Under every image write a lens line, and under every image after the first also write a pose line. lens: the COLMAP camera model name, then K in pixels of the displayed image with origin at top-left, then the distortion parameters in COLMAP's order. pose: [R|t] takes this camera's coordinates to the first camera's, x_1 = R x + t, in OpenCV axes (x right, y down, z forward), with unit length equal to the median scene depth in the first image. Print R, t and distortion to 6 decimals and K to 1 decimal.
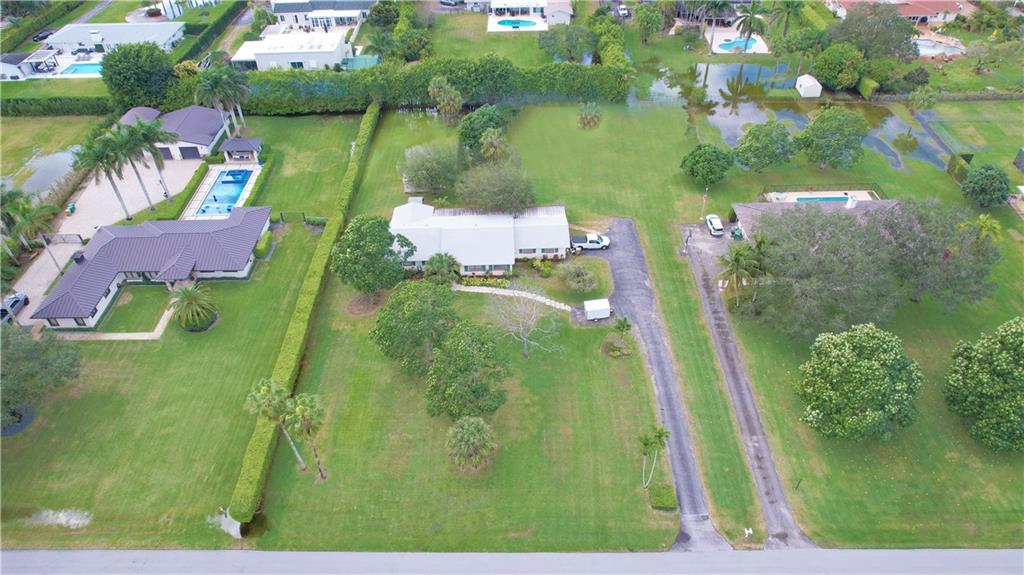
lens RADIAL K [[693.6, 0, 512.0], [0, 693.6, 287.5], [0, 0, 1]] dist [-0.070627, 0.058779]
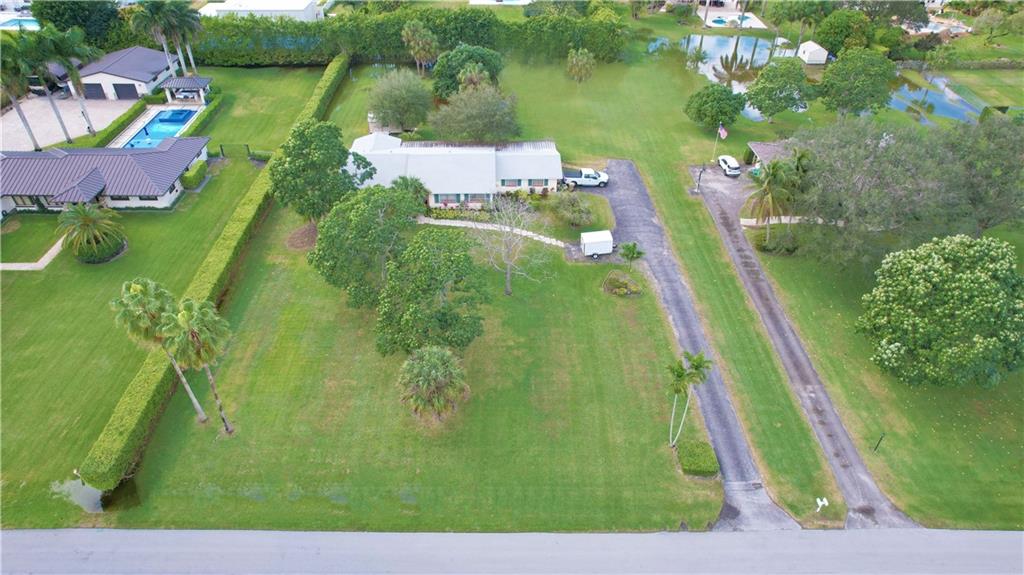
lens RADIAL K [[653.3, 0, 512.0], [0, 653.3, 287.5], [0, 0, 1]] dist [-0.075599, 0.069729]
pose [[0.999354, 0.015372, 0.032490, -0.000372], [-0.013354, 0.998021, -0.061440, 0.136802], [-0.033370, 0.060966, 0.997582, 0.254840]]
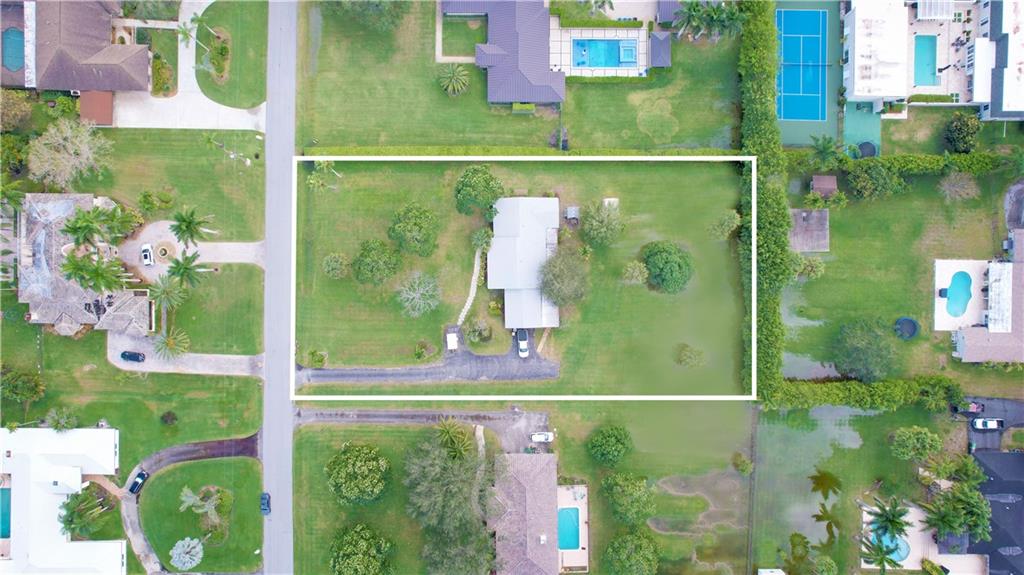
lens RADIAL K [[653.3, 0, 512.0], [0, 653.3, 287.5], [0, 0, 1]] dist [-0.075599, 0.069729]
pose [[-0.003394, 0.999545, 0.029965, -0.044367], [-0.658805, -0.024778, 0.751906, -1.203331], [0.752306, -0.017190, 0.658589, 0.143218]]
